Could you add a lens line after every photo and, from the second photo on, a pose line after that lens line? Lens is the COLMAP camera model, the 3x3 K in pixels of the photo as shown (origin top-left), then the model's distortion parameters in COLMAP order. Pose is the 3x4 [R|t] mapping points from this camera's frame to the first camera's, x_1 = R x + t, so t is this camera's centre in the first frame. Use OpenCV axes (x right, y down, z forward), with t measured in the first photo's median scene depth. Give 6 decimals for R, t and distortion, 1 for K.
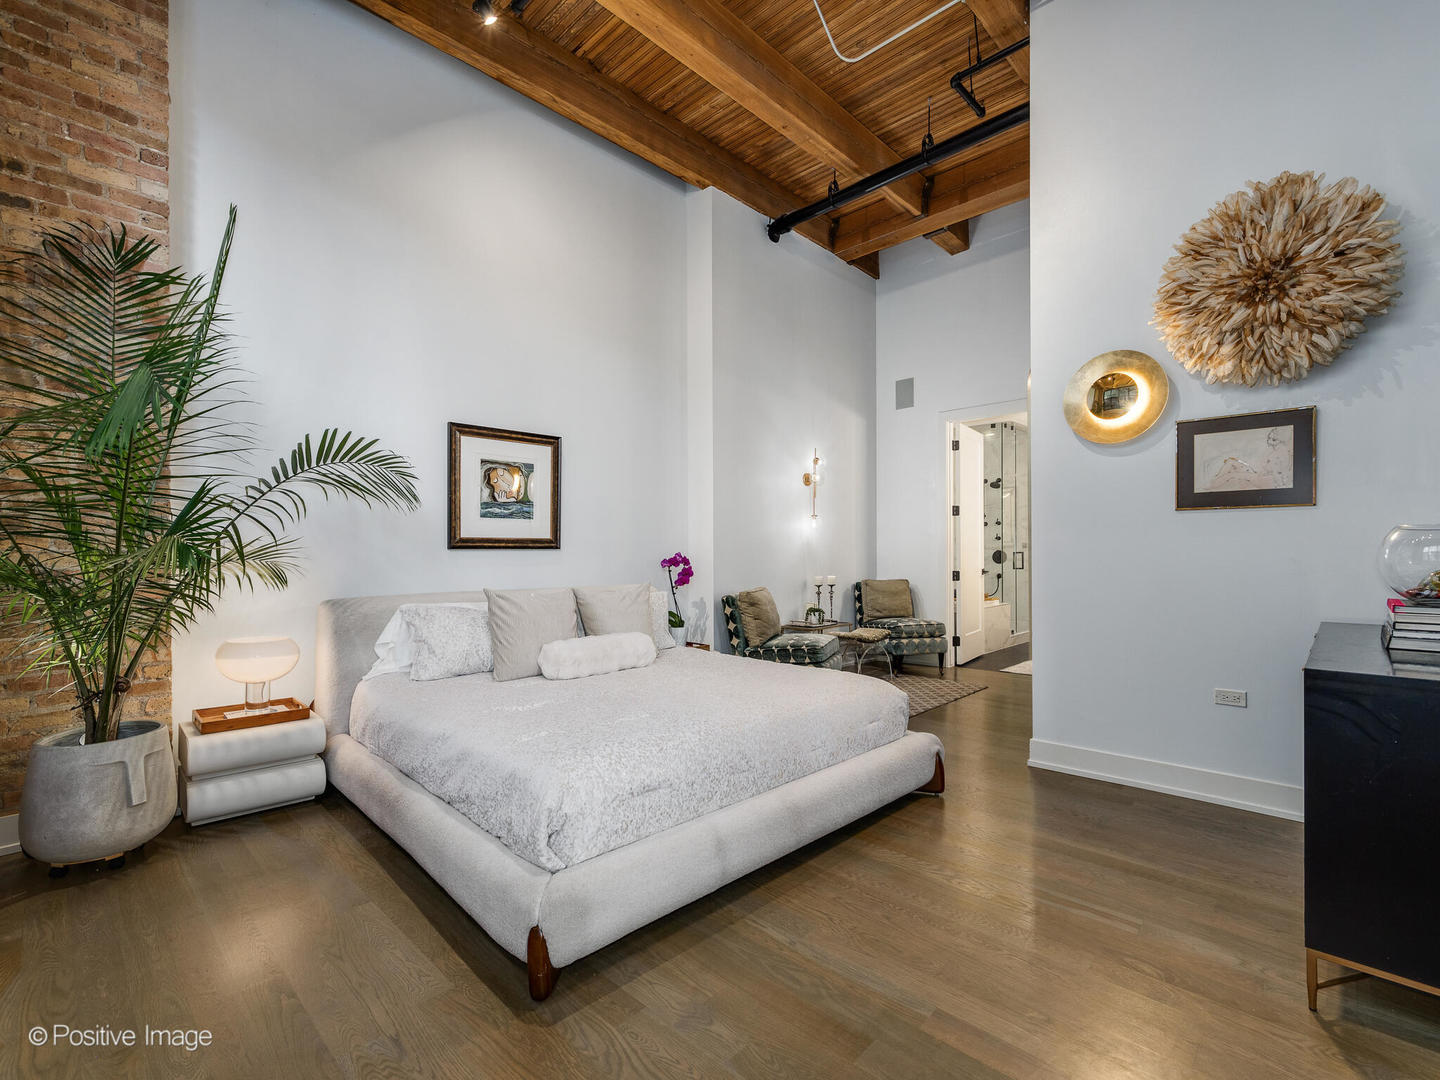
lens RADIAL K [[646.3, 0, 720.1], [0, 646.3, 539.5], [0, 0, 1]] dist [0.001607, -0.000375]
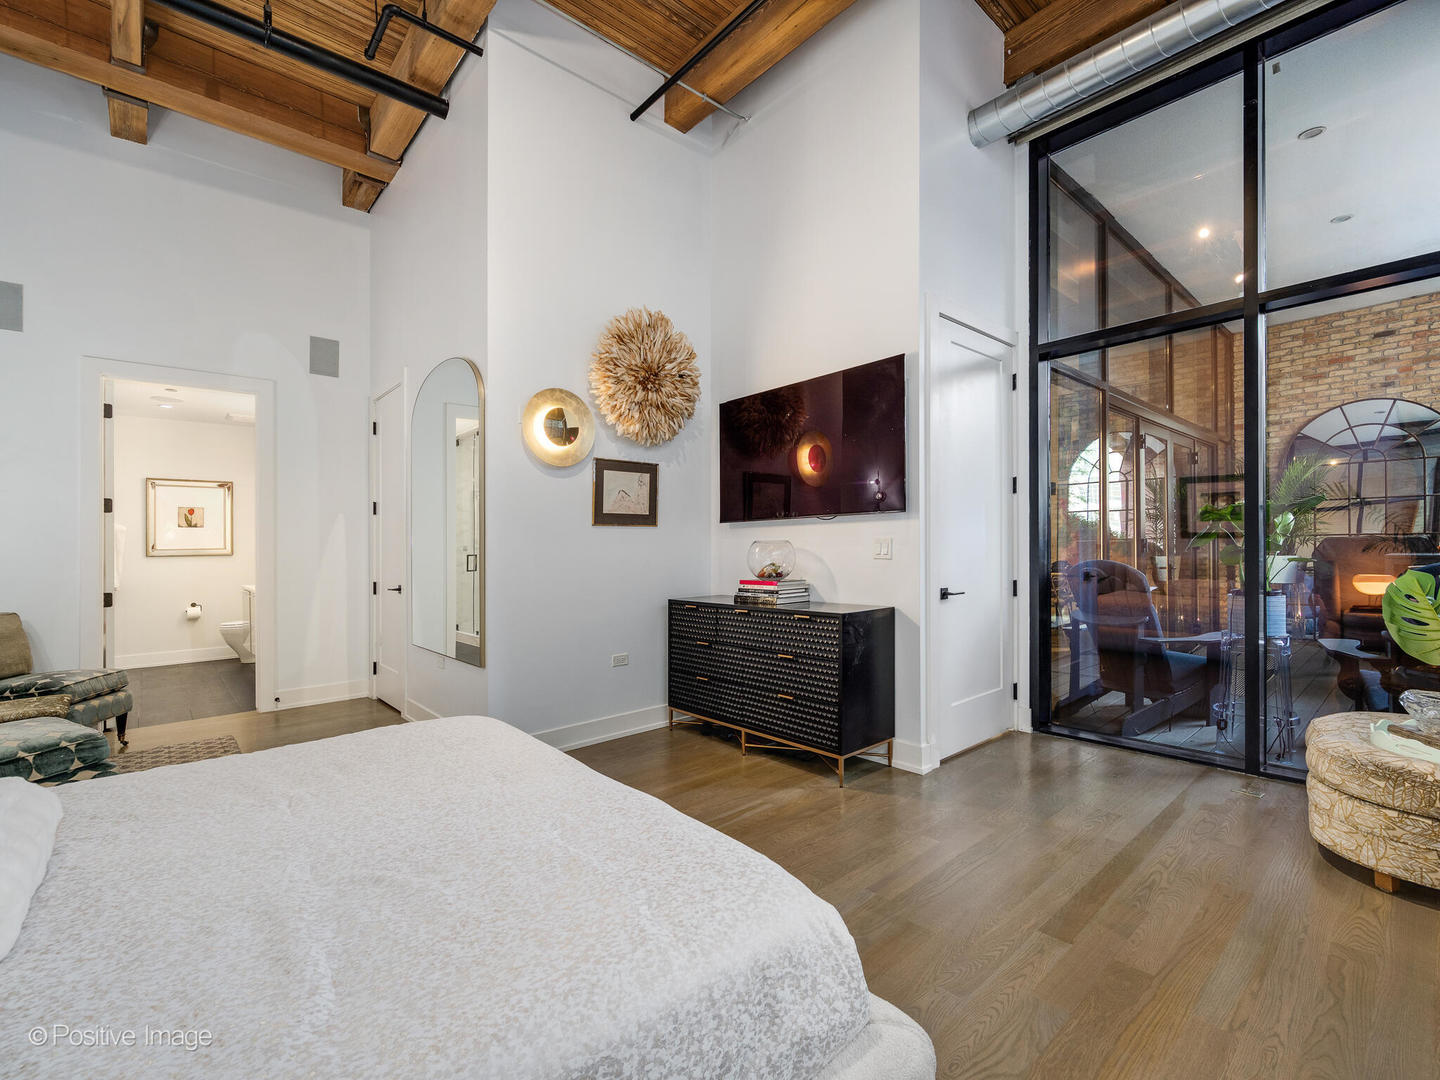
lens RADIAL K [[646.3, 0, 717.8], [0, 646.3, 542.0], [0, 0, 1]] dist [0.001607, -0.000375]
pose [[0.087826, 0.008379, 0.996101, -0.569797], [-0.003922, 0.999960, -0.008065, -0.002201], [-0.996128, -0.003198, 0.087855, 0.631235]]
